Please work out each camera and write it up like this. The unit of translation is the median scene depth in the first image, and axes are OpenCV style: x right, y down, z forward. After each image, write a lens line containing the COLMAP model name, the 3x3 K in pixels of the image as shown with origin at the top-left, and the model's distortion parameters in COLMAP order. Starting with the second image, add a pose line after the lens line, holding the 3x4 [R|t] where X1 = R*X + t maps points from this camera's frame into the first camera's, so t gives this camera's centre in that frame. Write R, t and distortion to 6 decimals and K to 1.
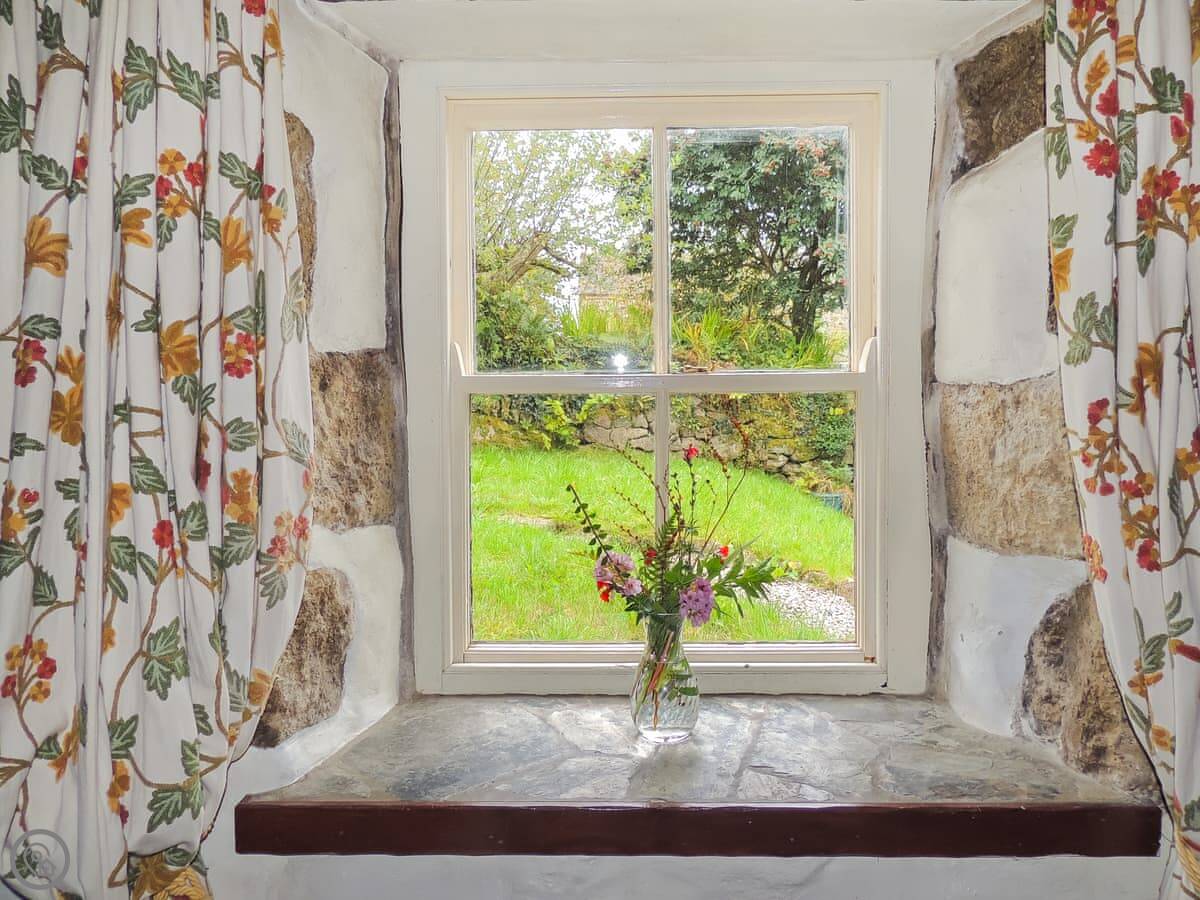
lens RADIAL K [[854.1, 0, 600.1], [0, 854.1, 339.3], [0, 0, 1]] dist [-0.025829, 0.004097]
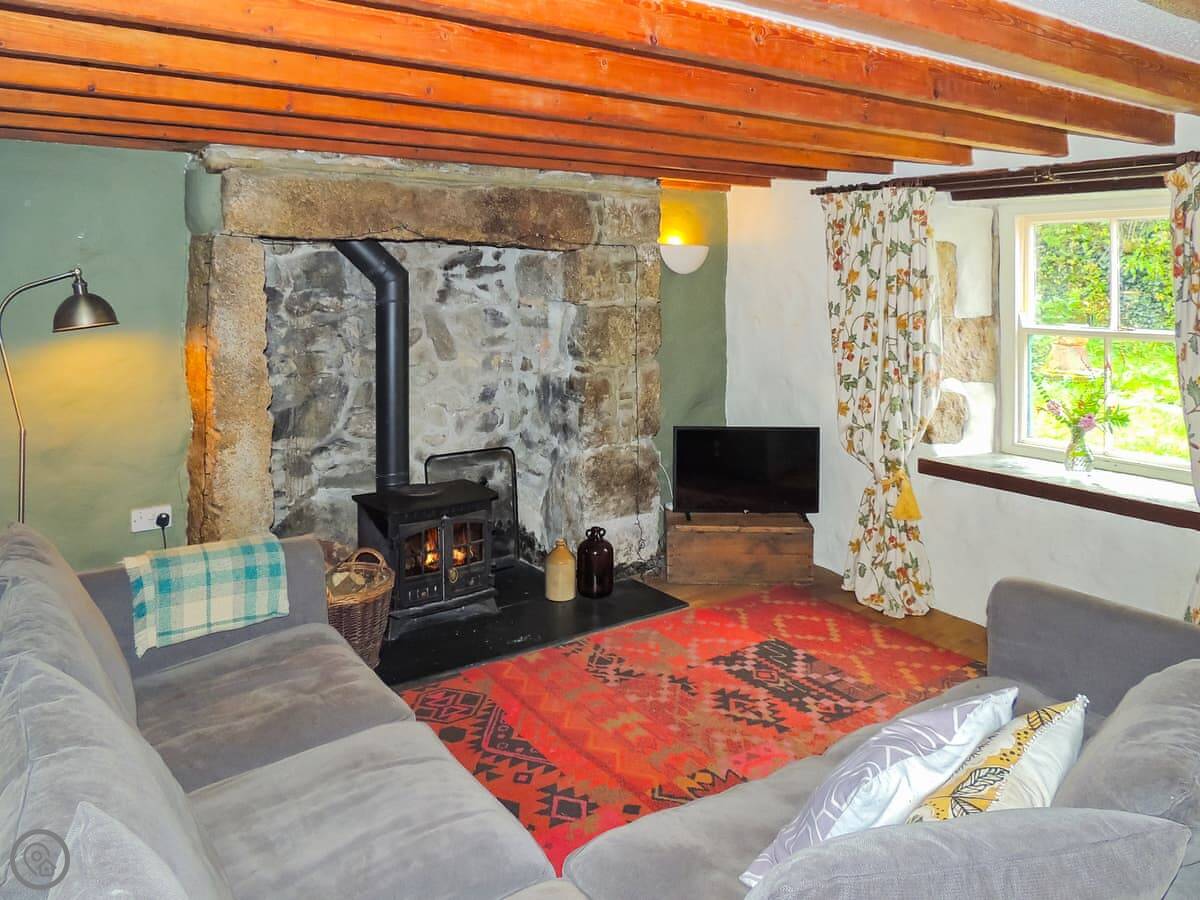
lens RADIAL K [[887.9, 0, 600.0], [0, 887.9, 450.0], [0, 0, 1]] dist [-0.003979, -0.000447]
pose [[0.582374, 0.161928, -0.796630, 1.835593], [0.042254, 0.972606, 0.228588, -0.372223], [0.811822, -0.166785, 0.559578, -2.229117]]
